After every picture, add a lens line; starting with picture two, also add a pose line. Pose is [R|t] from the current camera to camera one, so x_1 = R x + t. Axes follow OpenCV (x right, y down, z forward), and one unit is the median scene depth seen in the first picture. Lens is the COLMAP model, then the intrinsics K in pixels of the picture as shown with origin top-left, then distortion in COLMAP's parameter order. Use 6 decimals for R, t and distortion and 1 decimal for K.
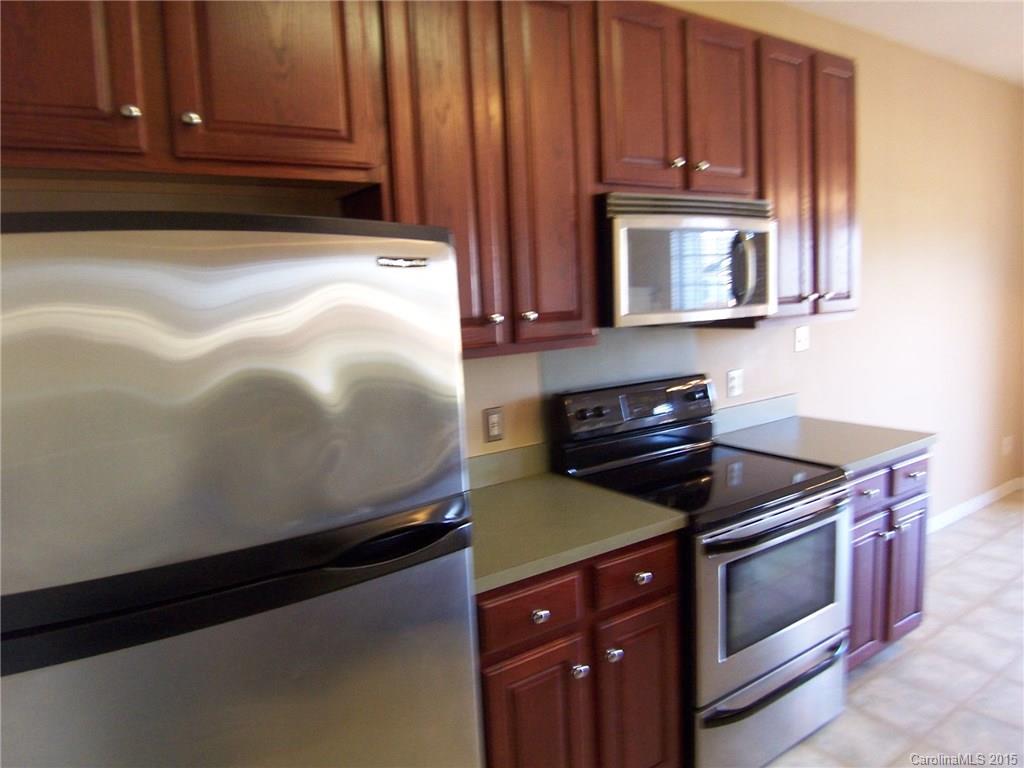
lens RADIAL K [[688.3, 0, 512.0], [0, 688.3, 383.8], [0, 0, 1]] dist [0.002707, 0.004717]
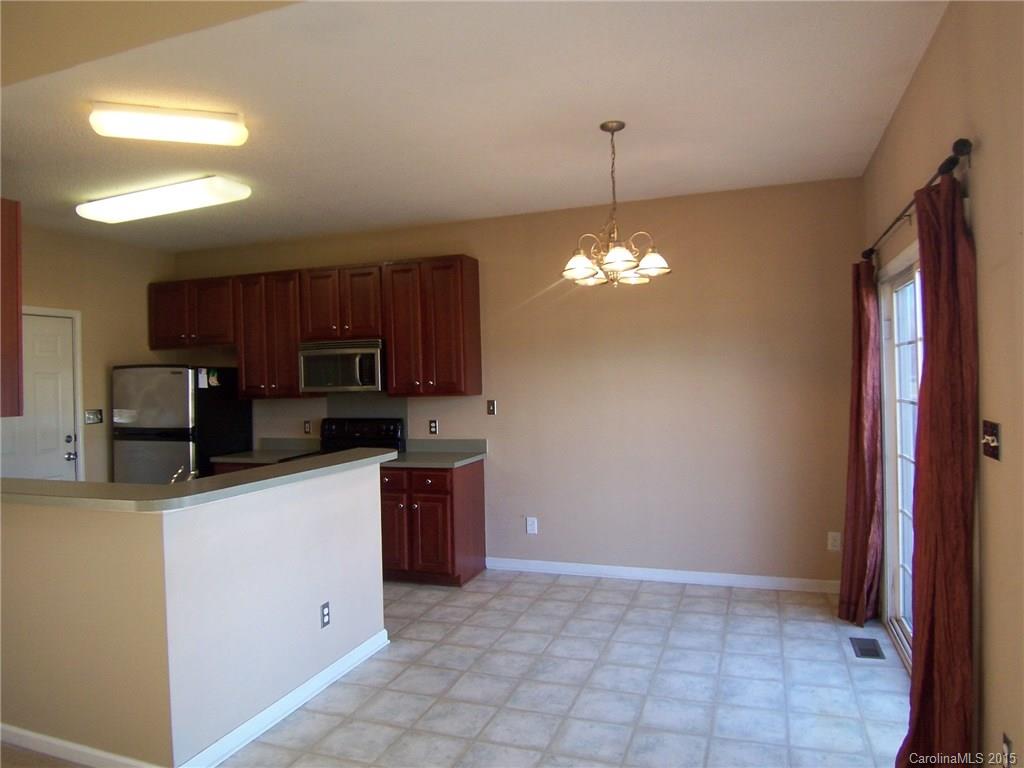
lens RADIAL K [[688.3, 0, 510.9], [0, 688.3, 383.3], [0, 0, 1]] dist [0.002707, 0.004717]
pose [[0.573424, 0.046737, -0.817925, 2.546914], [-0.105076, 0.994321, -0.016849, -0.144689], [0.812492, 0.095606, 0.575079, 0.108125]]
